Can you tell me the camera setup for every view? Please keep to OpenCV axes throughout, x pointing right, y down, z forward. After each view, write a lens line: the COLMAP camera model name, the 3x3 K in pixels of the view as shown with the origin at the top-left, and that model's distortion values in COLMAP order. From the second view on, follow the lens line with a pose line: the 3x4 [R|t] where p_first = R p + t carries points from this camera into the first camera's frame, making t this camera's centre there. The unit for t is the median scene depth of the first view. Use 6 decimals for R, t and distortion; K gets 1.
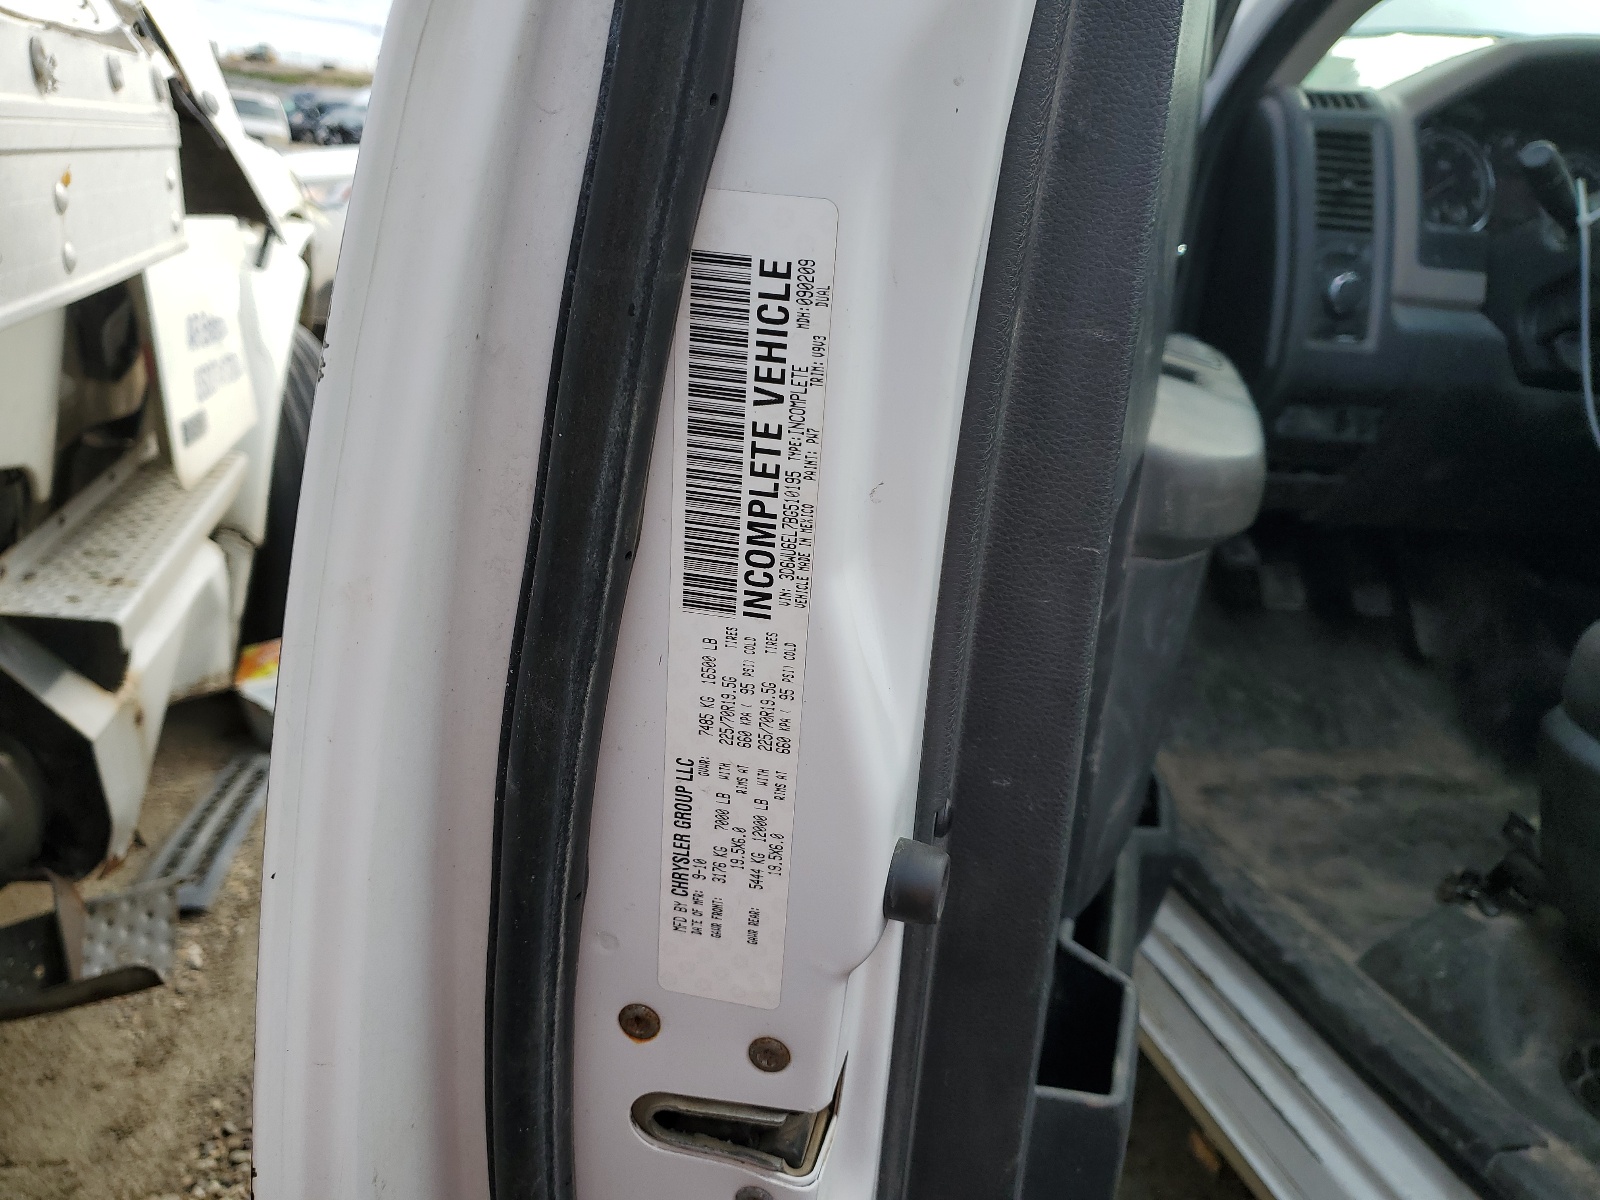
lens RADIAL K [[1275.0, 0, 799.8], [0, 1275.0, 559.1], [0, 0, 1]] dist [0.024704, 0.002934]
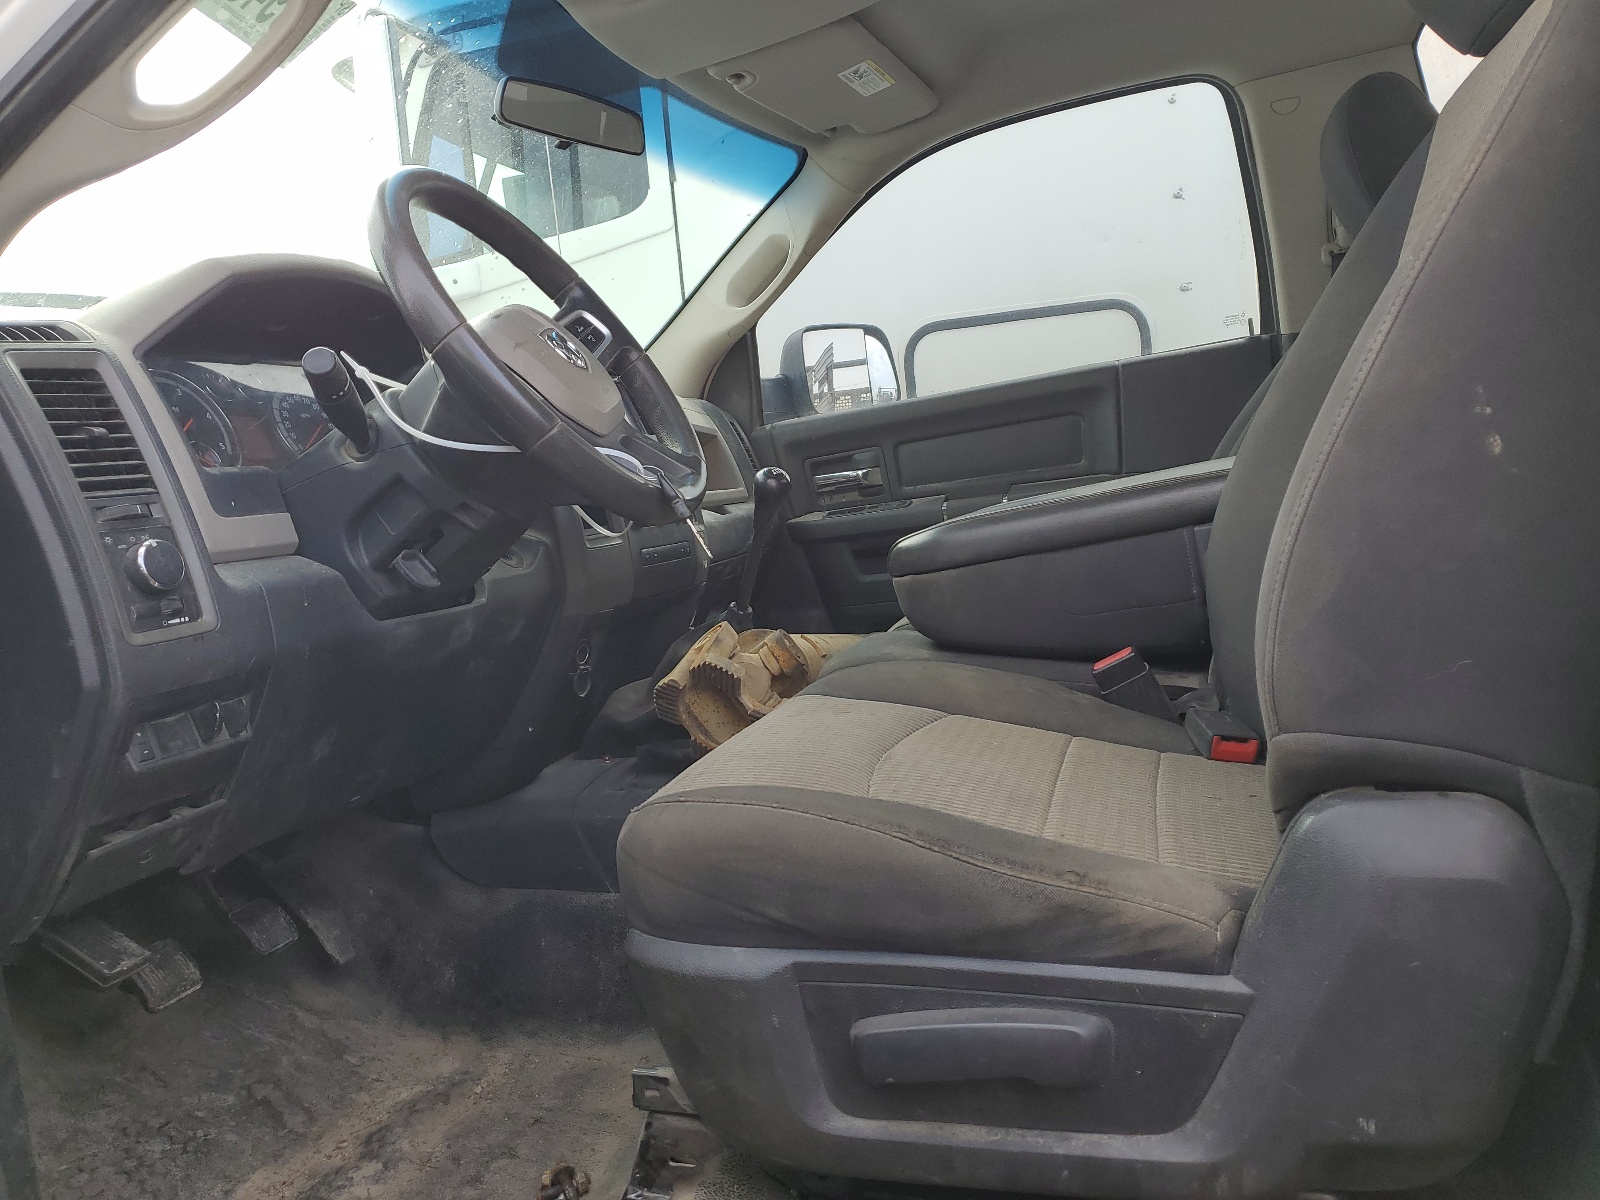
lens RADIAL K [[1275.0, 0, 799.8], [0, 1275.0, 559.1], [0, 0, 1]] dist [0.024704, 0.002934]
pose [[0.492478, -0.218761, 0.842383, -0.015929], [0.410896, 0.911676, -0.003465, -0.053100], [-0.767222, 0.347838, 0.538868, 0.304728]]
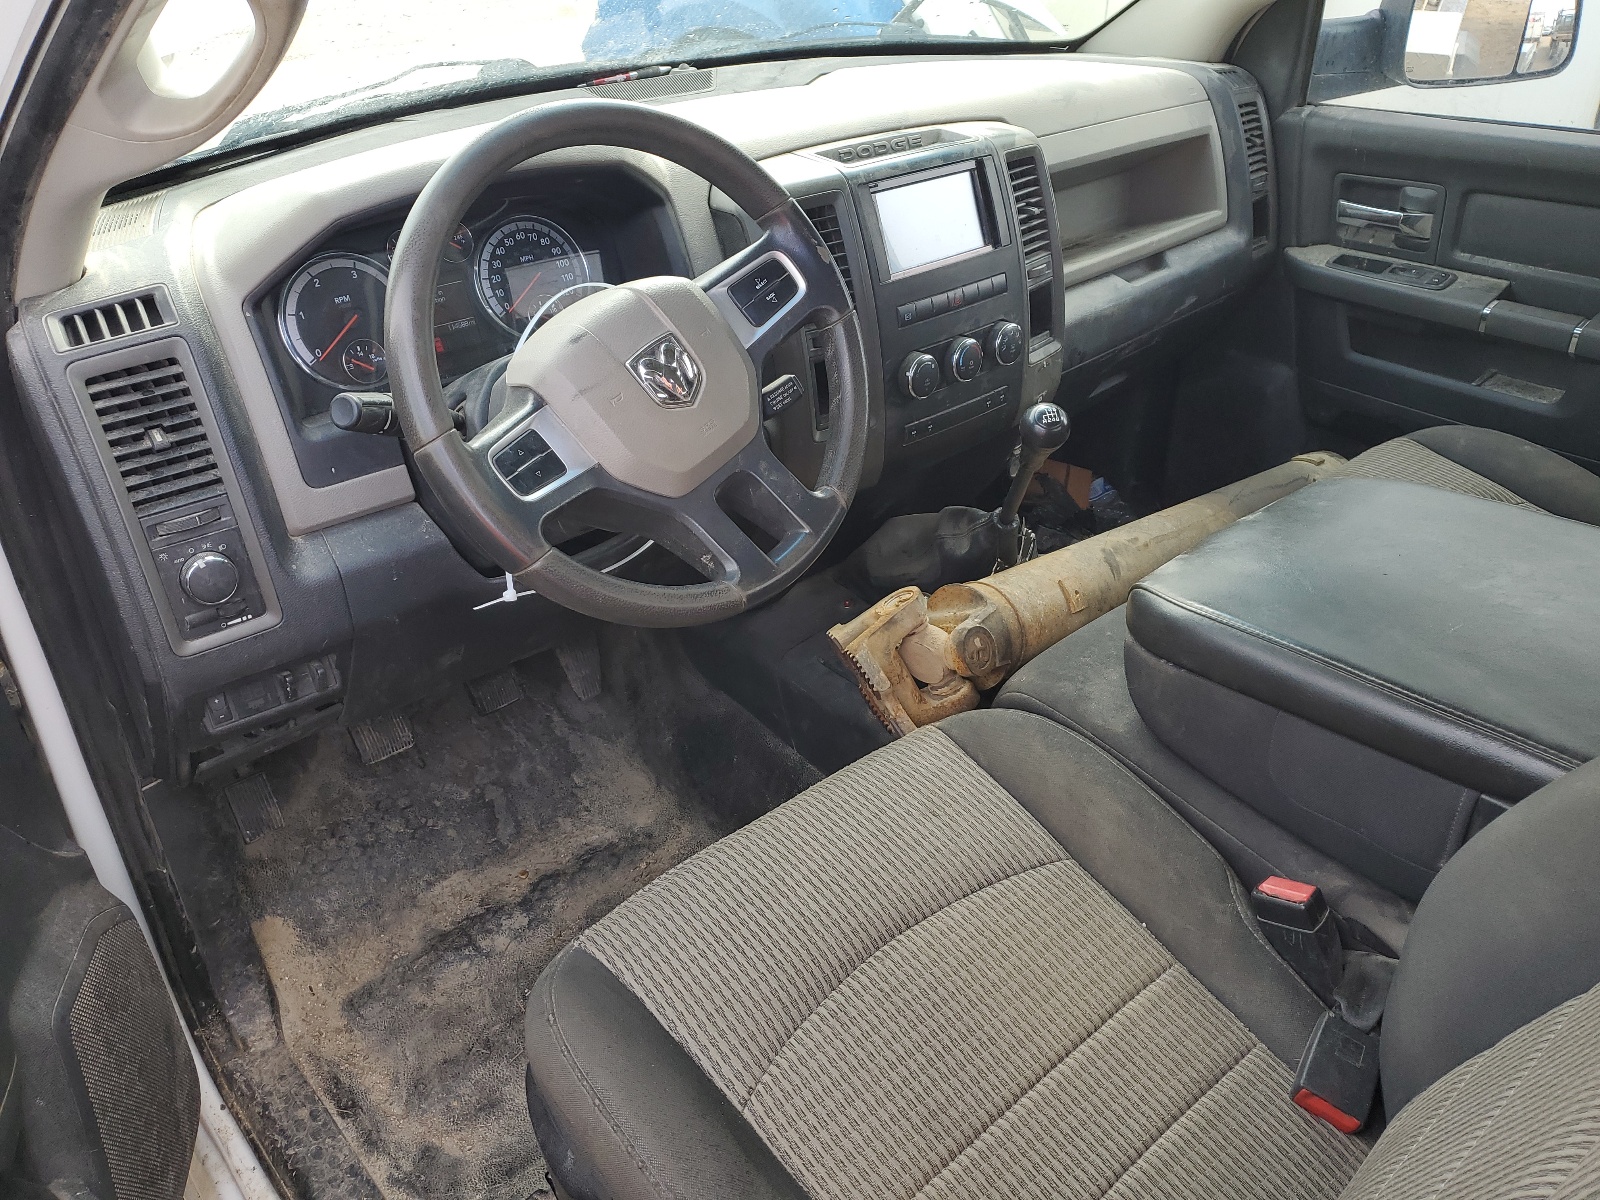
lens RADIAL K [[1275.0, 0, 799.8], [0, 1275.0, 559.1], [0, 0, 1]] dist [0.024704, 0.002934]
pose [[0.888711, -0.334138, 0.313917, 0.488242], [0.234043, 0.919419, 0.316058, -0.368885], [-0.394228, -0.207415, 0.895301, 0.162706]]
